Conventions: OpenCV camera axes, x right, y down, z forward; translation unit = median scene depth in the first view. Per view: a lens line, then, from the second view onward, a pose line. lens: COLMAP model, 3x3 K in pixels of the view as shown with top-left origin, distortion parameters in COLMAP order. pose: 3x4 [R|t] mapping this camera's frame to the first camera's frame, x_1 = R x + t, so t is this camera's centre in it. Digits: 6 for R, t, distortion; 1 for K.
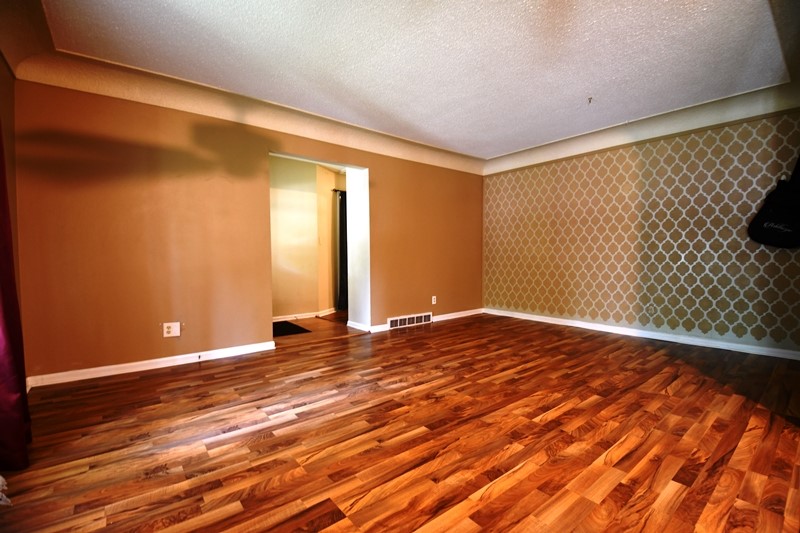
lens RADIAL K [[354.1, 0, 401.1], [0, 354.1, 263.6], [0, 0, 1]] dist [0.002625, -0.015724]
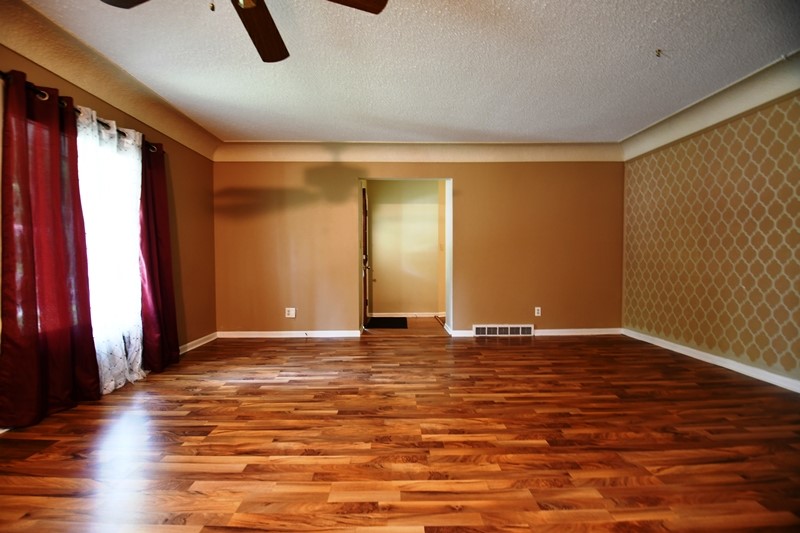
lens RADIAL K [[354.1, 0, 397.2], [0, 354.1, 262.8], [0, 0, 1]] dist [0.002625, -0.015724]
pose [[0.790469, 0.009463, -0.612429, 0.599652], [-0.013802, 0.999902, -0.002363, -0.022542], [0.612346, 0.010321, 0.790522, 0.113696]]
